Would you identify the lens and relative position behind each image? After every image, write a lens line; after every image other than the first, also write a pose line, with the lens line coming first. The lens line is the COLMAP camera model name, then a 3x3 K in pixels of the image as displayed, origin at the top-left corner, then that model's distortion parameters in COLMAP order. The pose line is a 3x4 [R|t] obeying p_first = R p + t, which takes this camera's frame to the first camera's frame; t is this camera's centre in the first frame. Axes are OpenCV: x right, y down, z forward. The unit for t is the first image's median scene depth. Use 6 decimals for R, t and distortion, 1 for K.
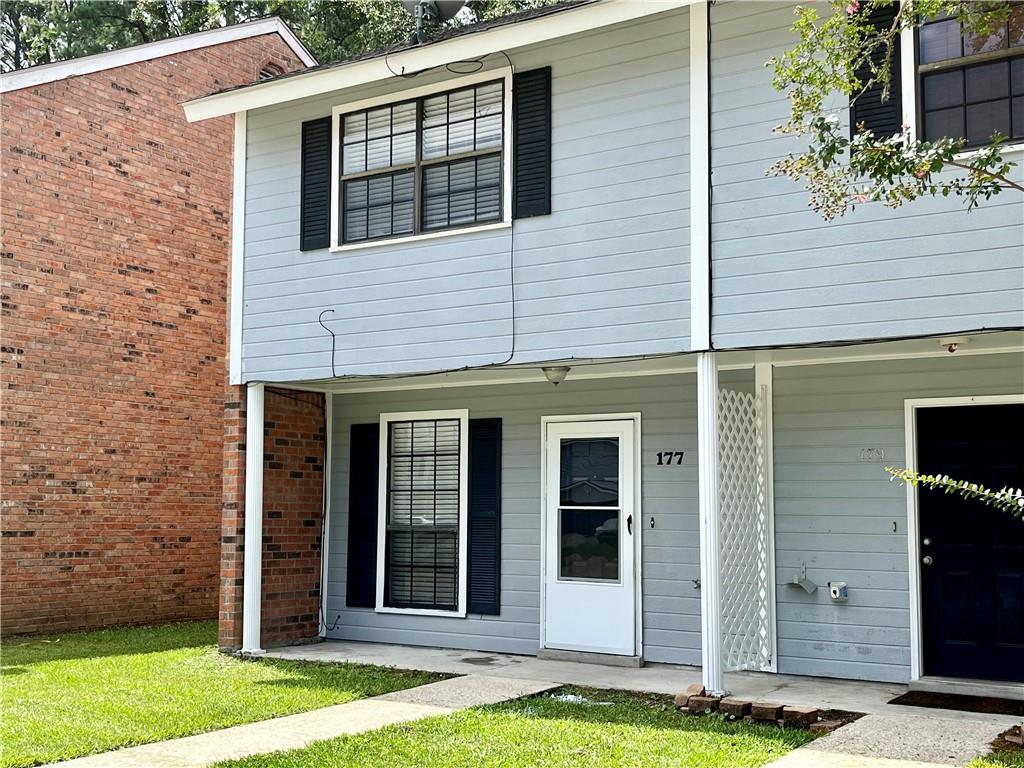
lens RADIAL K [[1226.3, 0, 514.0], [0, 1226.3, 383.5], [0, 0, 1]] dist [0.079490, 0.000000]
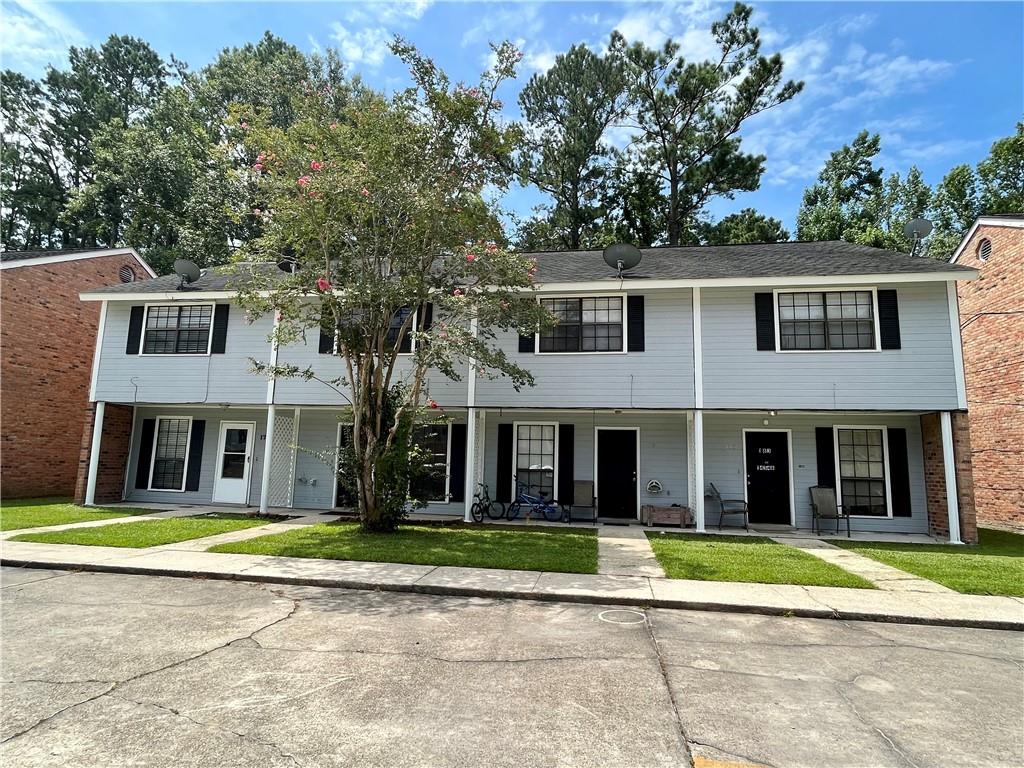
lens RADIAL K [[565.5, 0, 511.4], [0, 565.5, 382.5], [0, 0, 1]] dist [0.000899, 0.005797]
pose [[0.918601, 0.078831, 0.387244, 0.124708], [-0.066207, 0.996752, -0.045855, -0.044699], [-0.389601, 0.016484, 0.920836, -0.461485]]
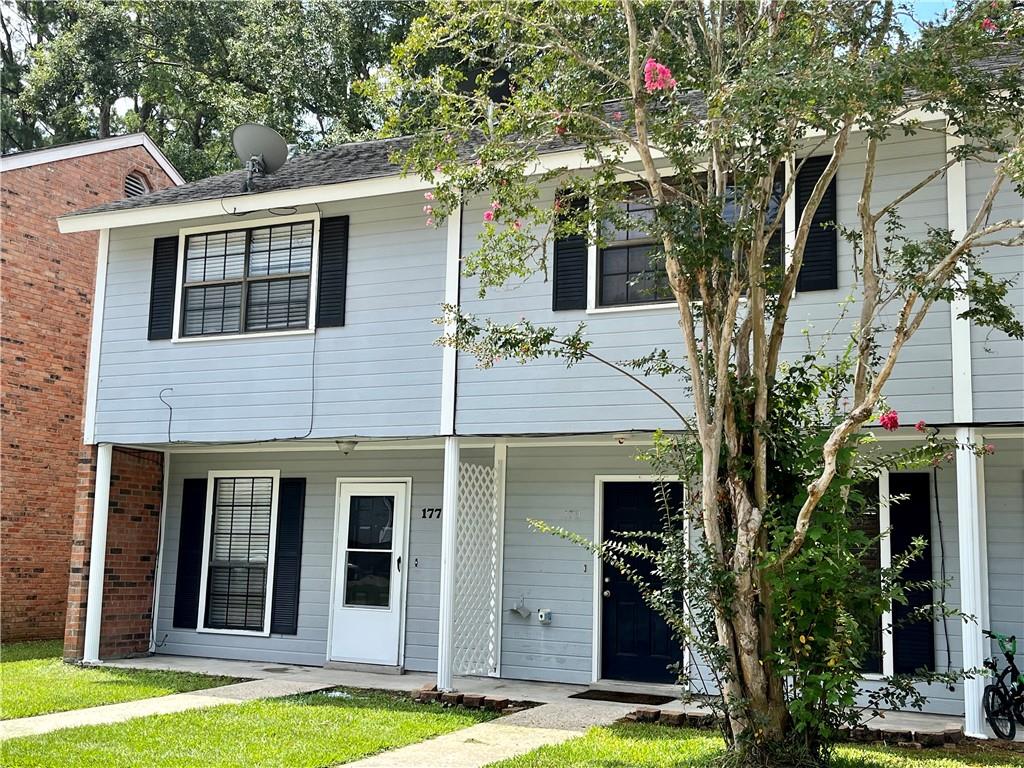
lens RADIAL K [[1151.8, 0, 509.6], [0, 1151.8, 383.6], [0, 0, 1]] dist [0.050195, 0.000000]
pose [[0.992068, 0.040052, 0.119153, 0.053881], [-0.034860, 0.998363, -0.045343, -0.022727], [-0.120774, 0.040829, 0.991840, -0.216452]]
